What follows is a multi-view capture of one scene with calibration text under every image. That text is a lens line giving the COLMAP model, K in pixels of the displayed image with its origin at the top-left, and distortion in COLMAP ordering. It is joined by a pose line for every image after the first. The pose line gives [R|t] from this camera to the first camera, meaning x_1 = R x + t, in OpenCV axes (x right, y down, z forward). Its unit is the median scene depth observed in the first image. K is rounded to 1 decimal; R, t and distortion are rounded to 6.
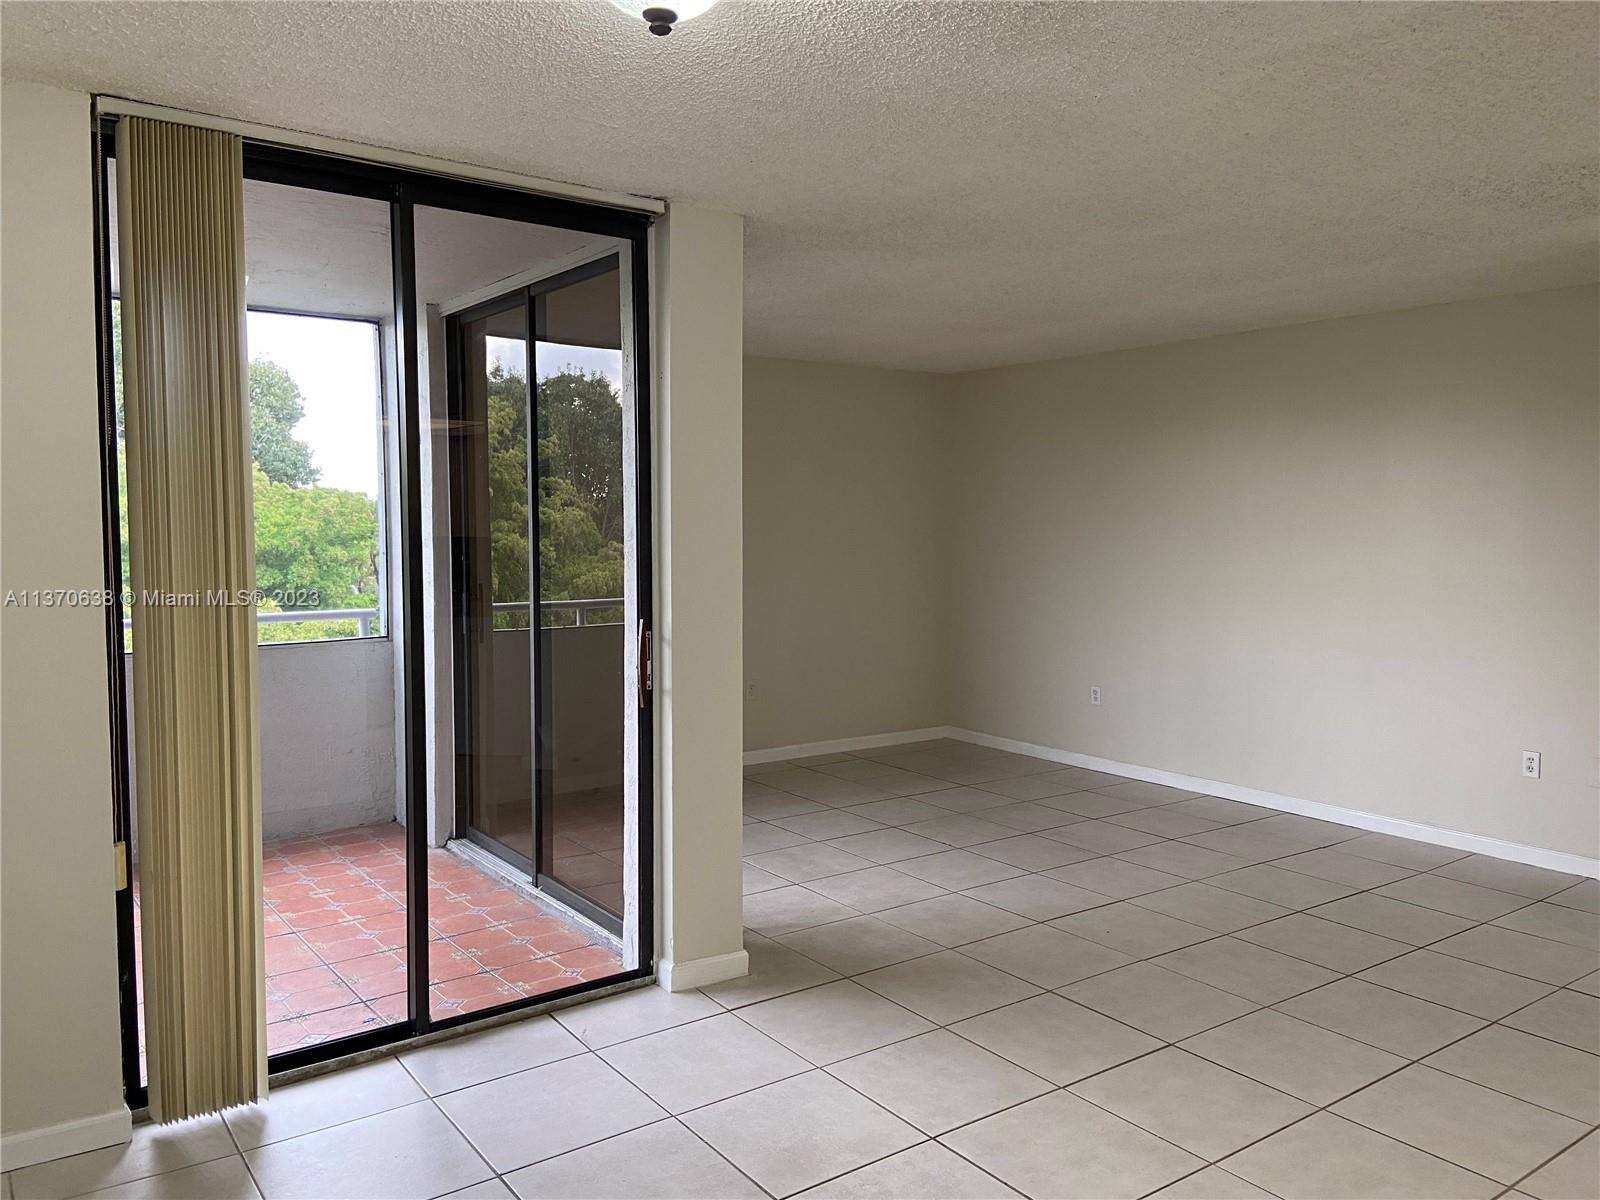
lens RADIAL K [[1208.7, 0, 798.2], [0, 1208.7, 595.4], [0, 0, 1]] dist [0.118136, -0.151302]
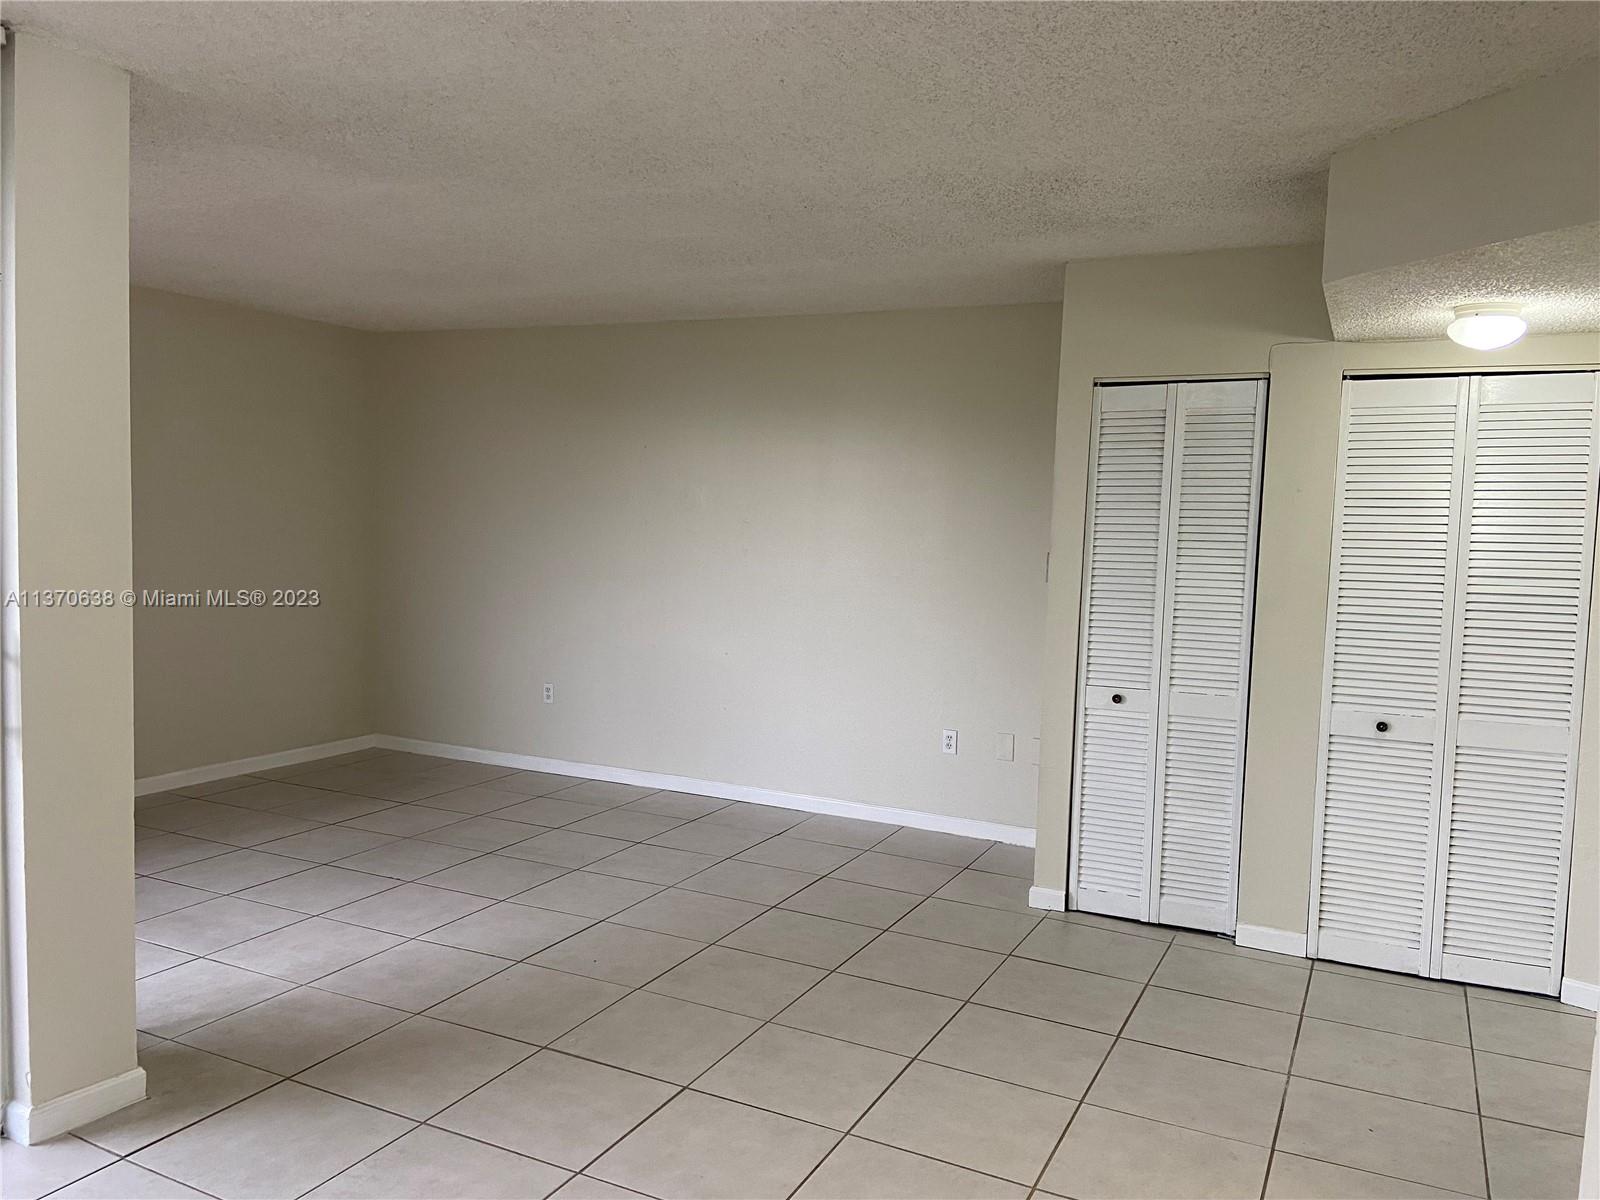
lens RADIAL K [[1208.7, 0, 792.5], [0, 1208.7, 607.9], [0, 0, 1]] dist [0.118136, -0.151302]
pose [[0.887187, -0.009428, 0.461315, -0.037054], [-0.000753, 0.999760, 0.021882, -0.007551], [-0.461410, -0.019761, 0.886967, 0.155637]]
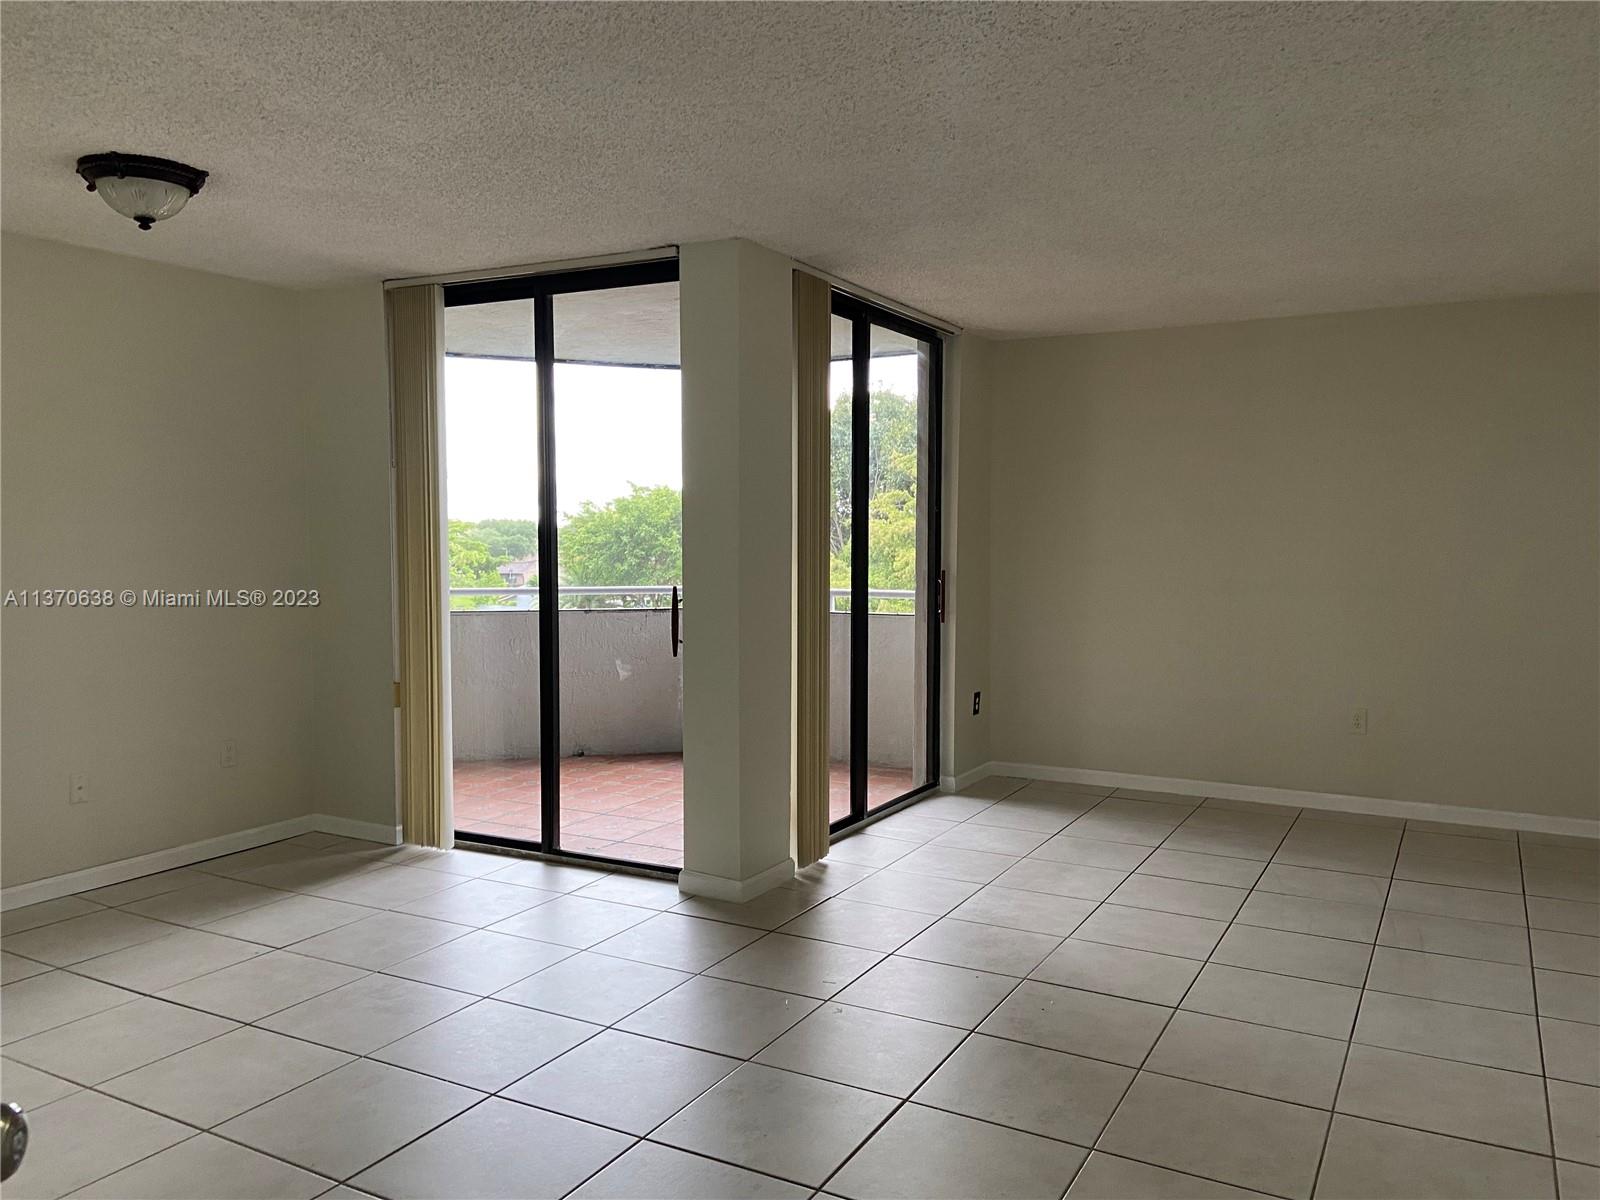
lens RADIAL K [[1208.7, 0, 819.9], [0, 1208.7, 613.2], [0, 0, 1]] dist [0.118136, -0.151302]
pose [[0.430276, 0.058645, -0.900790, 1.030168], [-0.060768, 0.997506, 0.035914, -0.006041], [0.900650, 0.039286, 0.432767, 0.581895]]
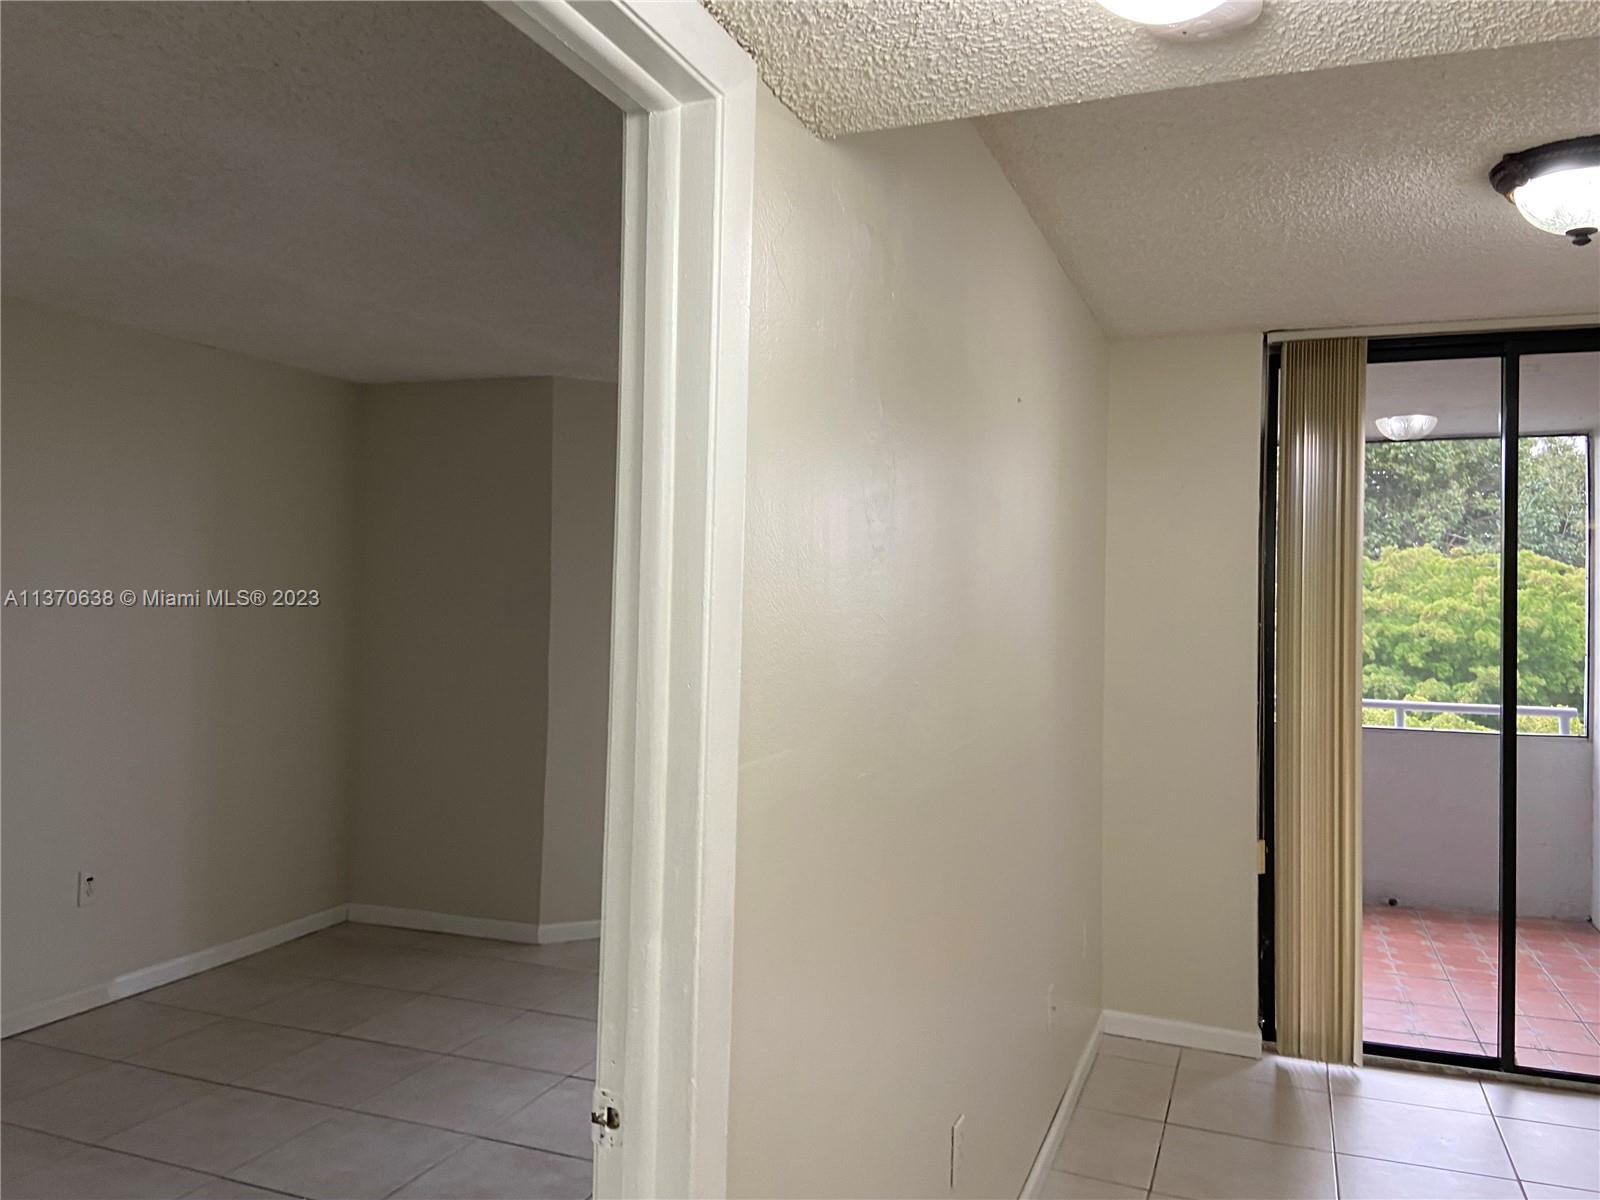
lens RADIAL K [[1208.7, 0, 791.3], [0, 1208.7, 593.4], [0, 0, 1]] dist [0.118136, -0.151302]
pose [[0.538300, -0.001866, -0.842751, 0.268578], [-0.069815, 0.996462, -0.046800, 0.013707], [0.839857, 0.084030, 0.536265, -0.182071]]
